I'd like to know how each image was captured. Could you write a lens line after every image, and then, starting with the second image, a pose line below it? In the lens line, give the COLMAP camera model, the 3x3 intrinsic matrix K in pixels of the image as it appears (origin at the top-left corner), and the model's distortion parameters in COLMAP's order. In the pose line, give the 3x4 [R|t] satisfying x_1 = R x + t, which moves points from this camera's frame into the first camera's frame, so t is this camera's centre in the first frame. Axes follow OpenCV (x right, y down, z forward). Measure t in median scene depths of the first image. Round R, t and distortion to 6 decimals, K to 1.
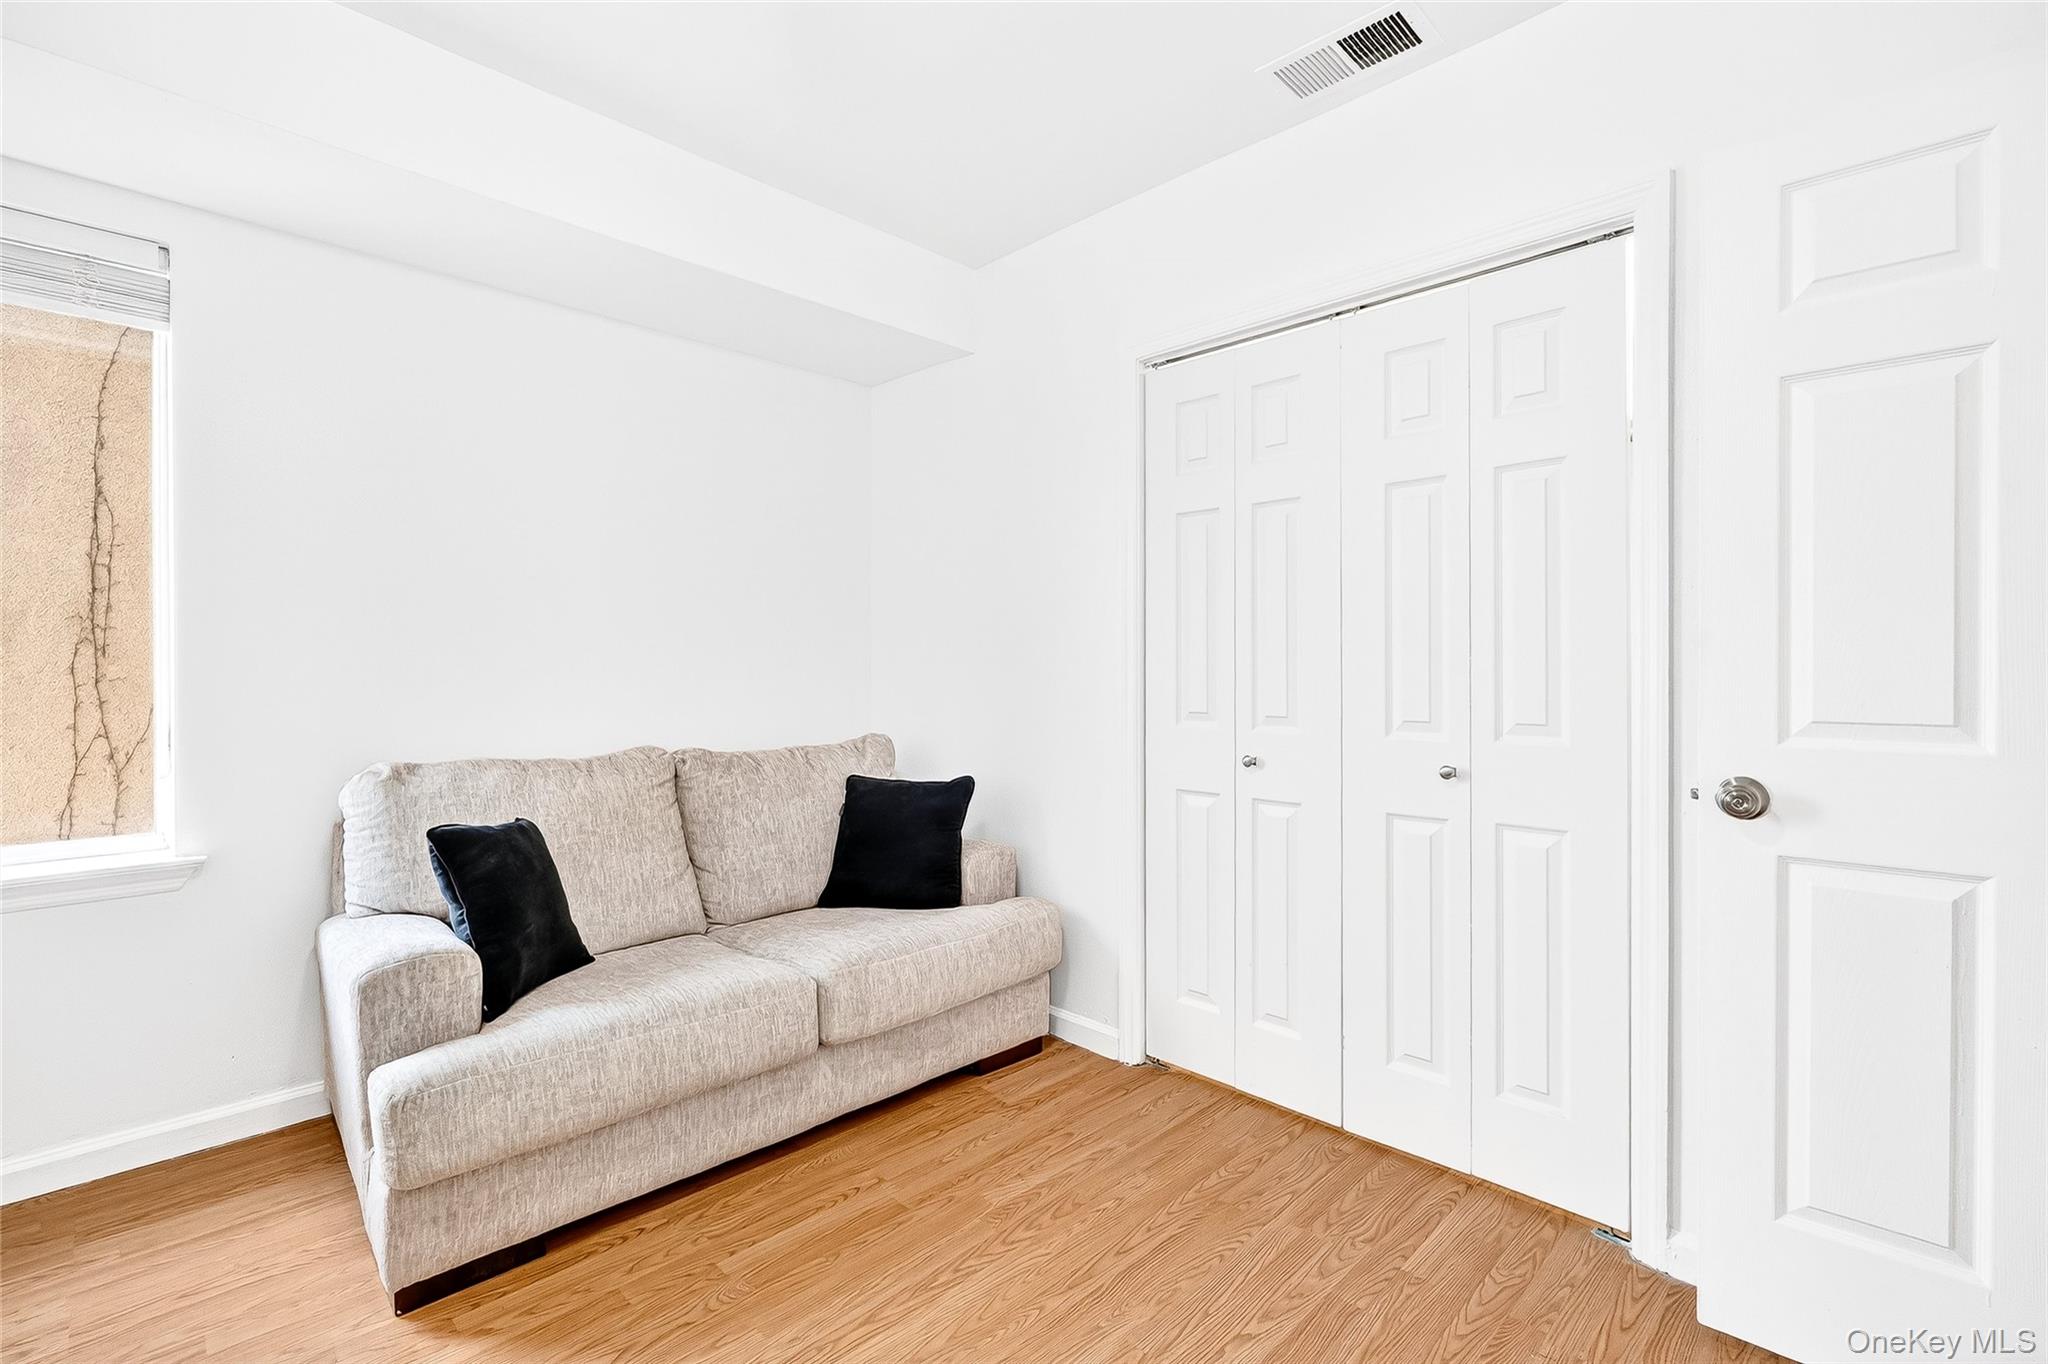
lens RADIAL K [[933.9, 0, 1017.6], [0, 933.9, 684.8], [0, 0, 1]] dist [-0.001421, -0.000112]
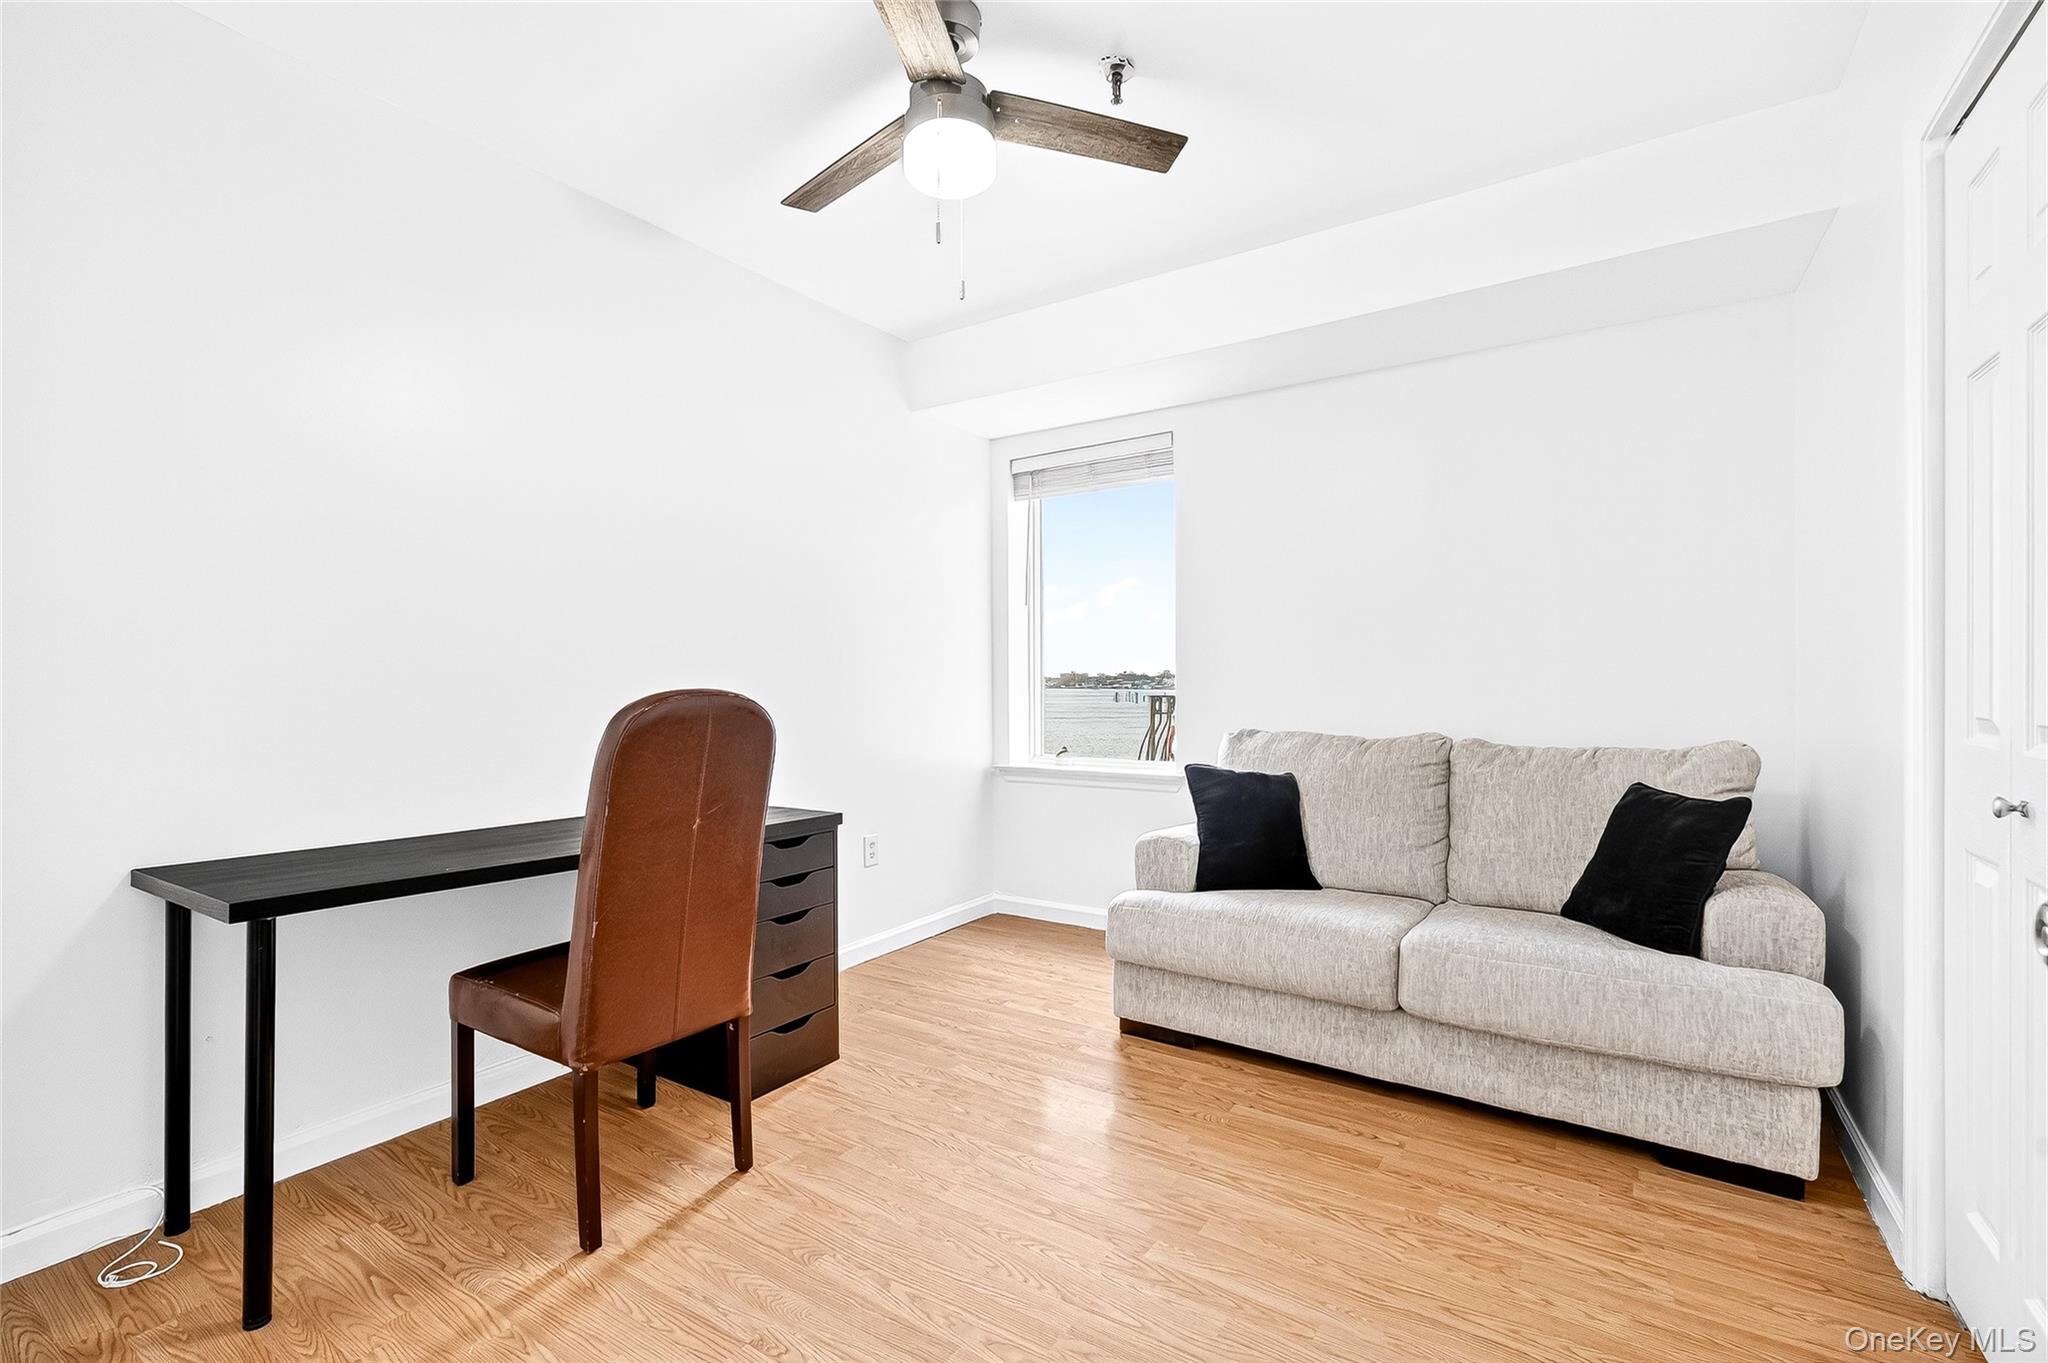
lens RADIAL K [[933.9, 0, 1017.6], [0, 933.9, 684.3], [0, 0, 1]] dist [-0.001421, -0.000112]
pose [[0.172982, 0.001812, -0.984923, 0.723581], [-0.014313, 0.999897, -0.000674, 0.016640], [0.984821, 0.014213, 0.172990, 0.345684]]
